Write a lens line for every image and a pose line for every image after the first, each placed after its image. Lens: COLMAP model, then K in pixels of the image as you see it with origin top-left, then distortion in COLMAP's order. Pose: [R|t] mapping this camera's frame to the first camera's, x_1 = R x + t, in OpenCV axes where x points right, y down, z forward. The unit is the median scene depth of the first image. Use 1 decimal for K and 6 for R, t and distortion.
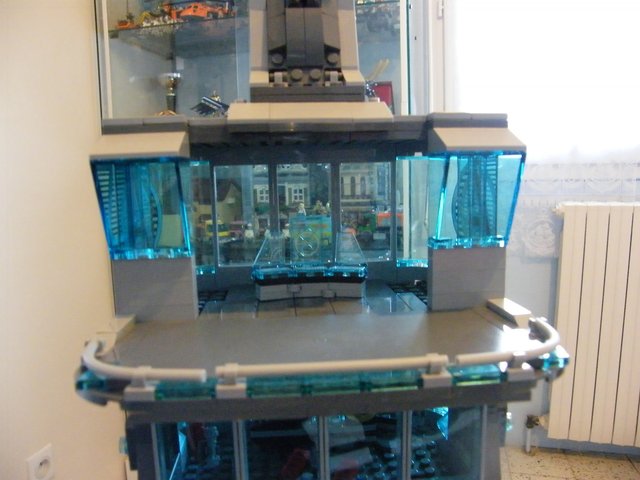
lens RADIAL K [[516.4, 0, 322.8], [0, 516.4, 244.6], [0, 0, 1]] dist [-0.161964, 0.142493]
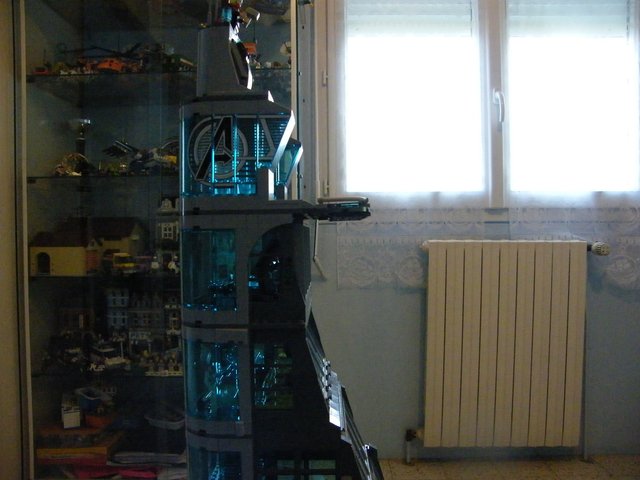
lens RADIAL K [[516.4, 0, 322.8], [0, 516.4, 244.6], [0, 0, 1]] dist [-0.161964, 0.142493]
pose [[0.976833, 0.010407, 0.213750, -0.023895], [0.015666, 0.992659, -0.119925, 0.068449], [-0.213429, 0.120495, 0.969499, -0.126766]]
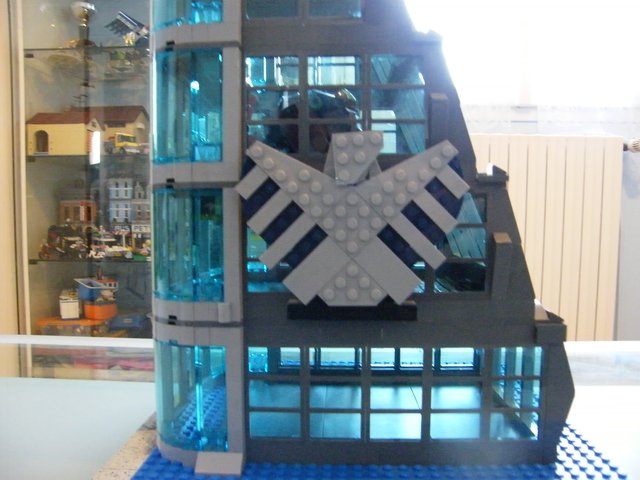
lens RADIAL K [[516.4, 0, 322.8], [0, 516.4, 244.6], [0, 0, 1]] dist [-0.161964, 0.142493]
pose [[0.982656, 0.014297, 0.184885, -0.005127], [0.000858, 0.996662, -0.081634, 0.250323], [-0.185435, 0.080376, 0.979364, -0.036351]]
